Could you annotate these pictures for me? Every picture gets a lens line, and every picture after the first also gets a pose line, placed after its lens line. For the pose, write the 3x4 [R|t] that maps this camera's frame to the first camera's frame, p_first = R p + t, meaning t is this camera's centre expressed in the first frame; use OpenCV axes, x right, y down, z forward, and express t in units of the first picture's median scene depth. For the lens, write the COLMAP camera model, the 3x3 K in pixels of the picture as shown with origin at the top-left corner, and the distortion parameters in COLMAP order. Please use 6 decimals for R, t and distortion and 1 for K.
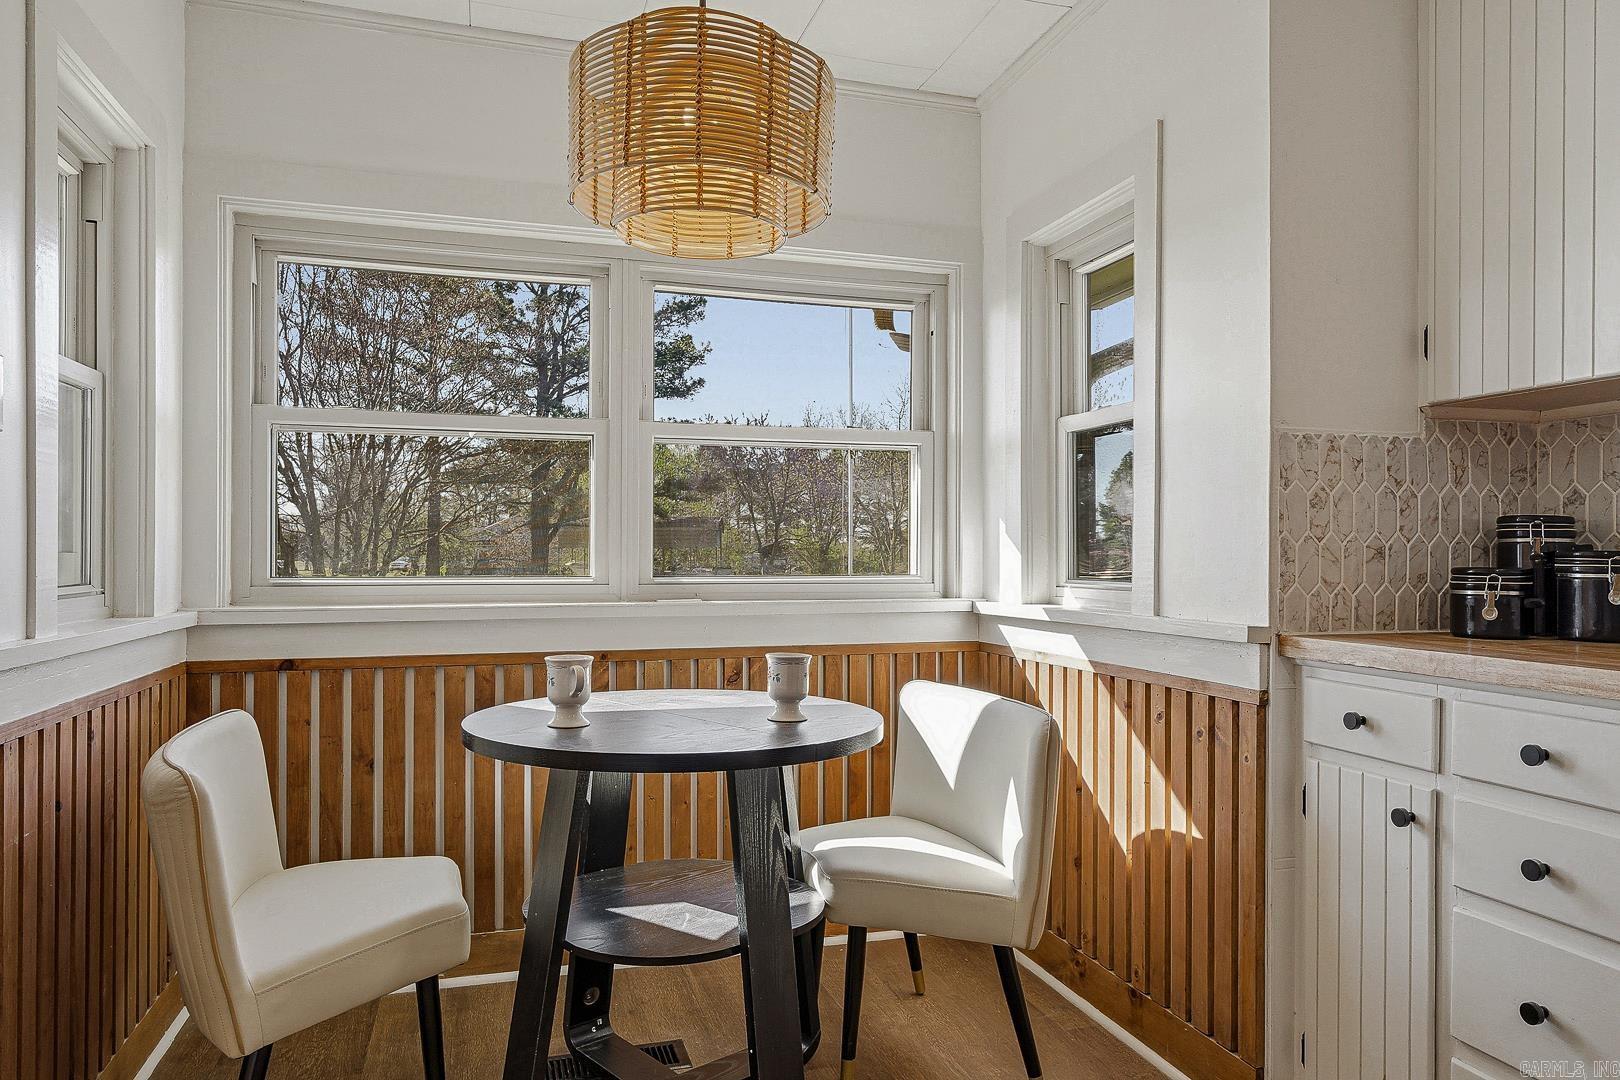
lens RADIAL K [[1055.3, 0, 810.3], [0, 1055.3, 546.0], [0, 0, 1]] dist [-0.004458, 0.002750]
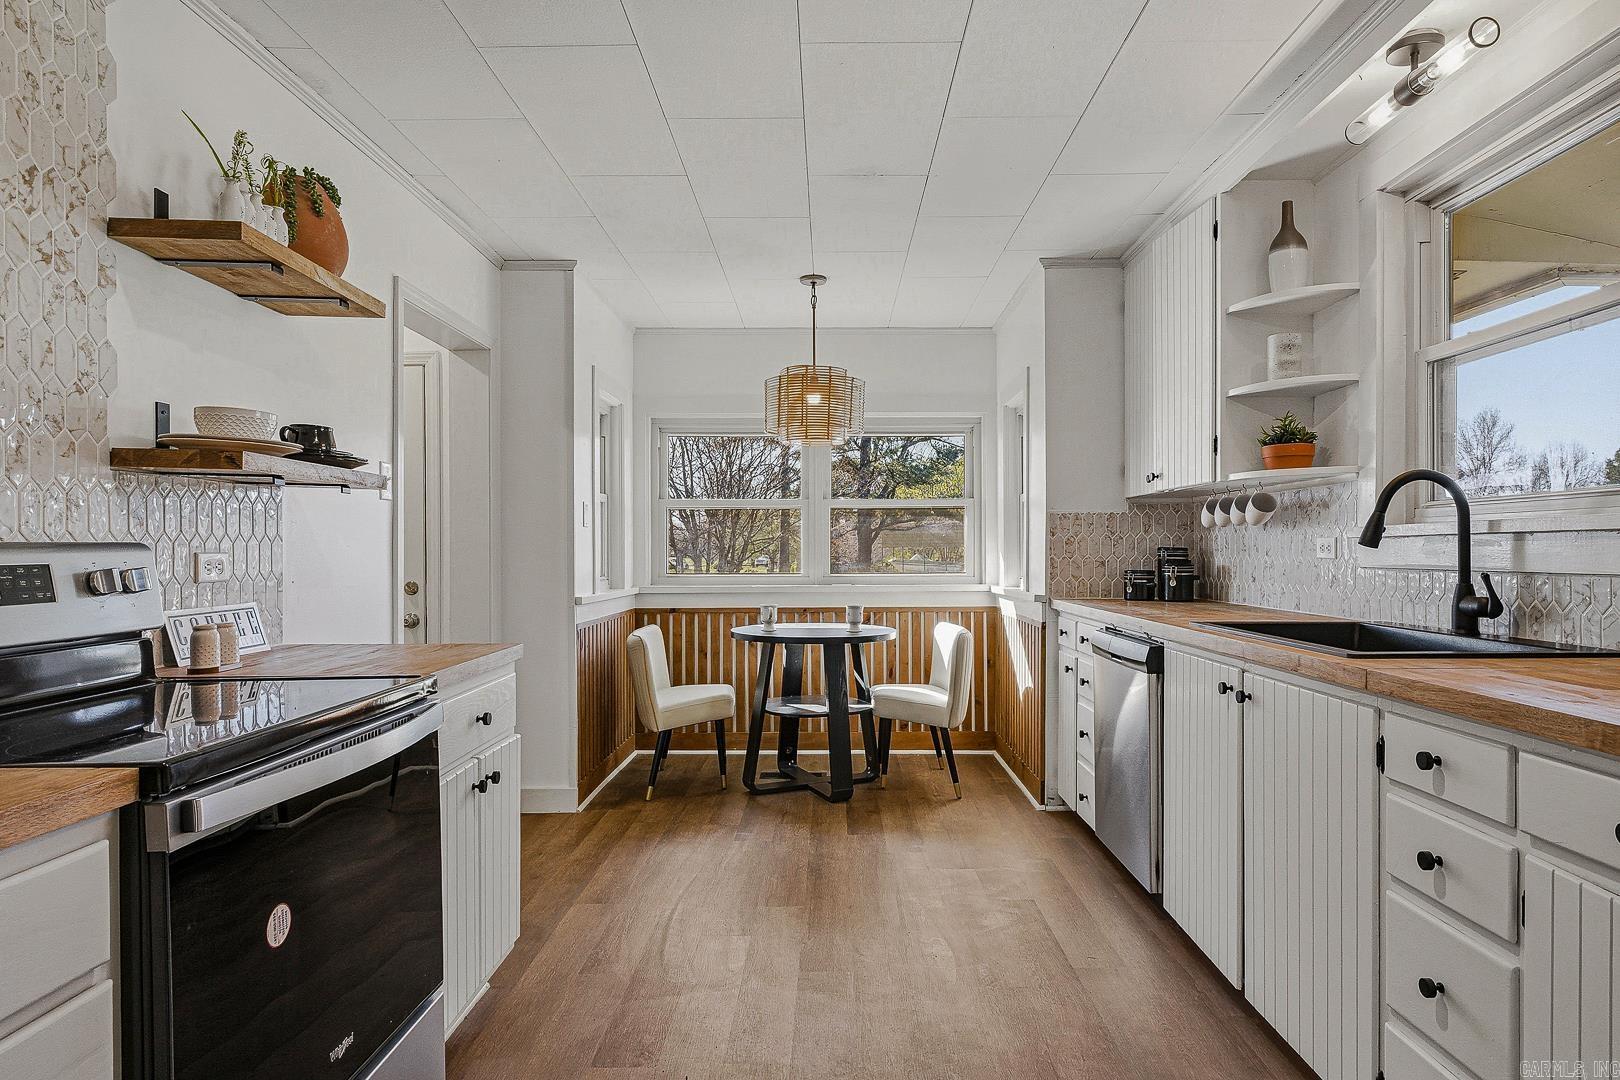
lens RADIAL K [[942.5, 0, 824.1], [0, 942.5, 544.7], [0, 0, 1]] dist [-0.011547, -0.001487]
pose [[0.952381, -0.007326, -0.304823, 0.550434], [0.007619, 0.999971, -0.000229, -0.036310], [0.304816, -0.002105, 0.952409, -1.058513]]
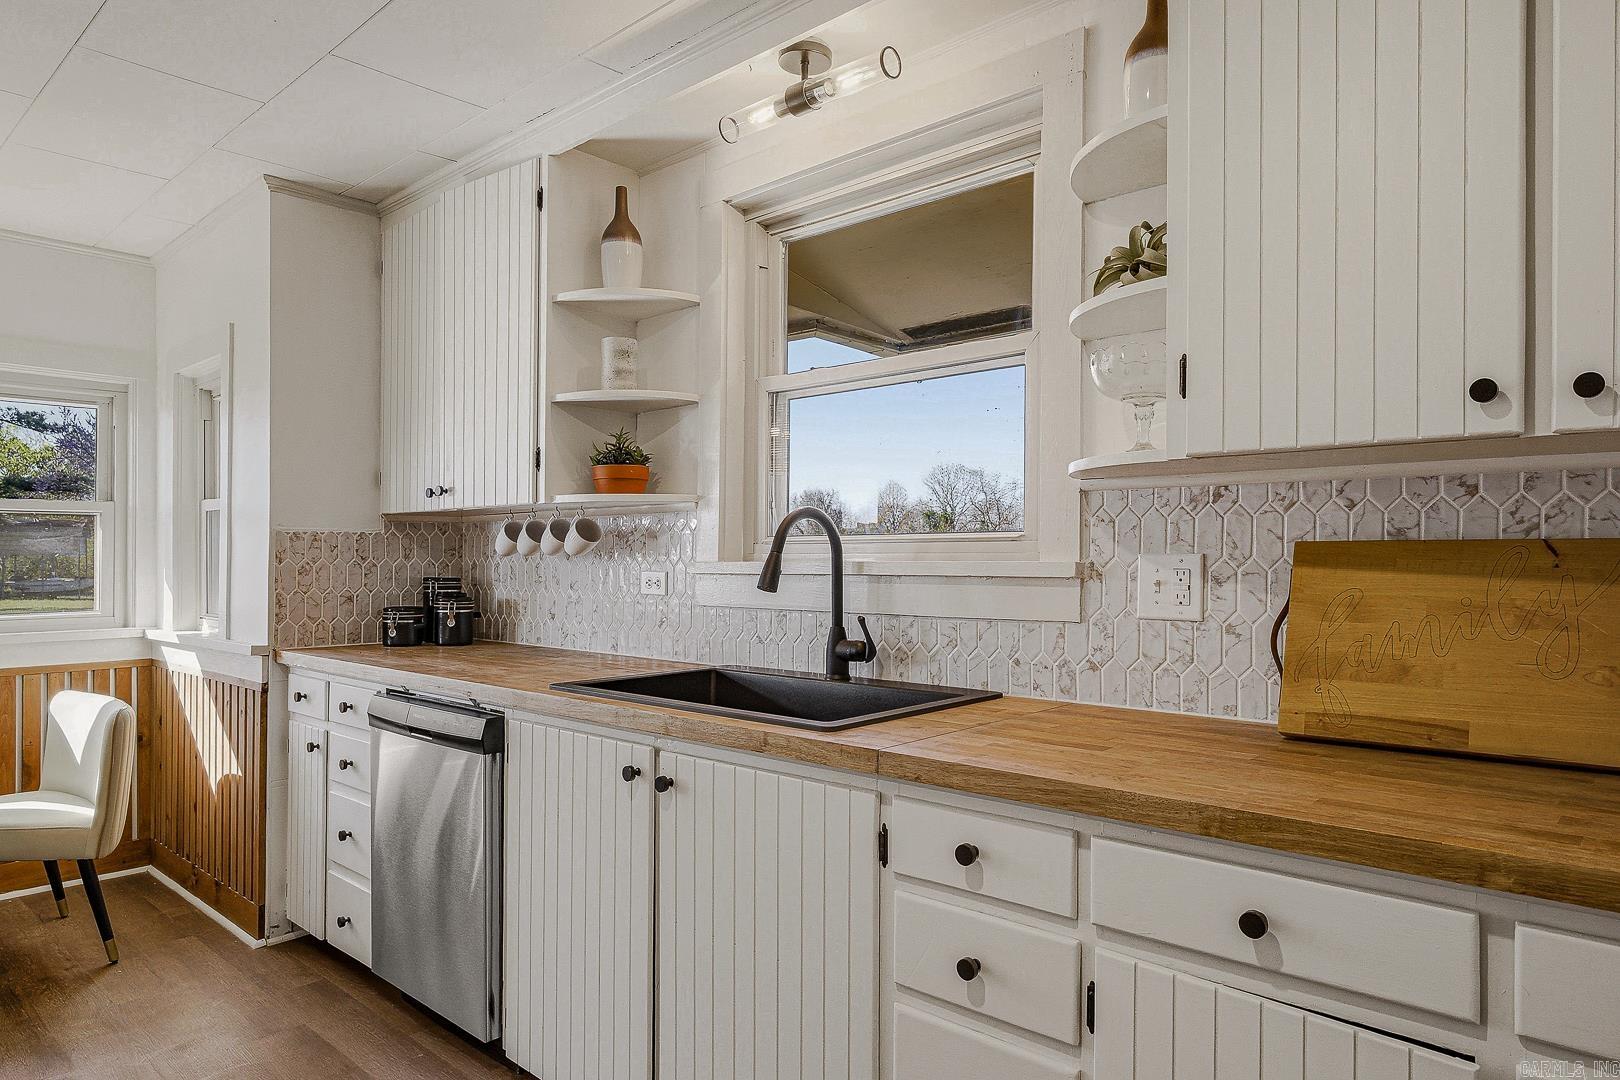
lens RADIAL K [[986.5, 0, 819.0], [0, 986.5, 550.8], [0, 0, 1]] dist [-0.007840, 0.007574]
pose [[0.856854, 0.000497, 0.515559, 0.342008], [-0.001209, 0.999999, 0.001046, -0.071316], [-0.515557, -0.001519, 0.856854, -0.743908]]
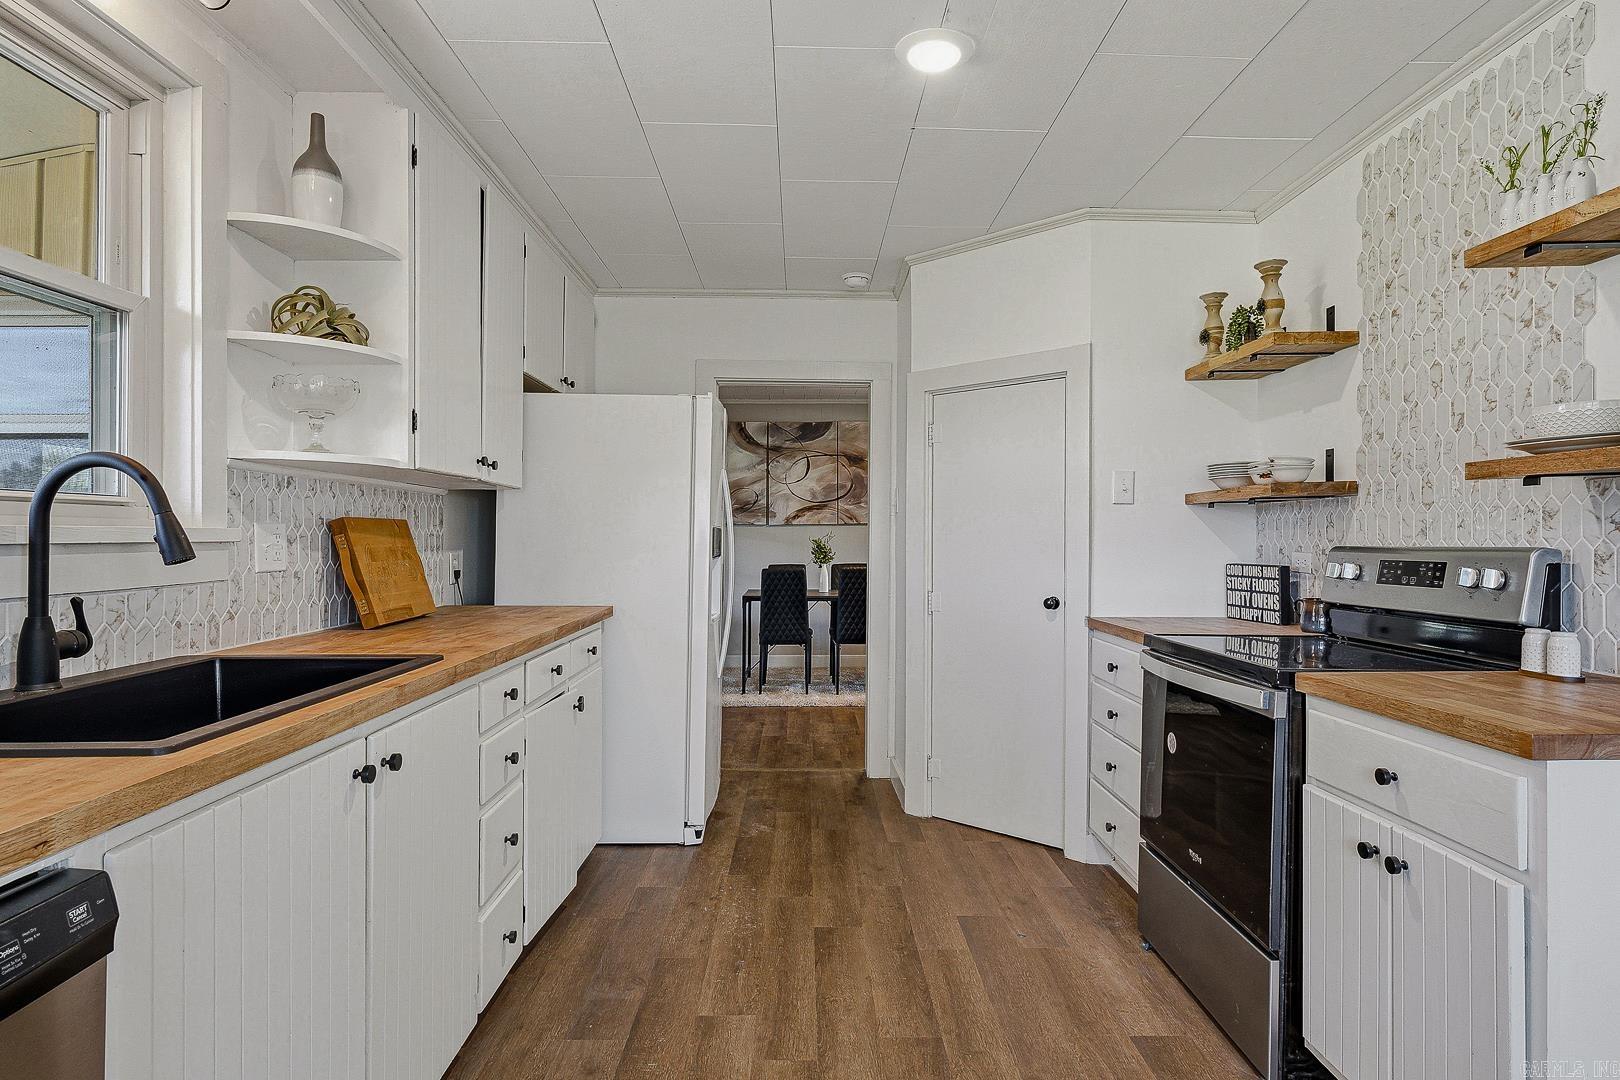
lens RADIAL K [[871.2, 0, 801.8], [0, 871.2, 535.2], [0, 0, 1]] dist [0.003580, -0.001223]
pose [[-0.953691, -0.000342, 0.300789, 0.138836], [-0.002811, 0.999966, -0.007776, -0.046700], [-0.300776, -0.008261, -0.953659, 0.654300]]
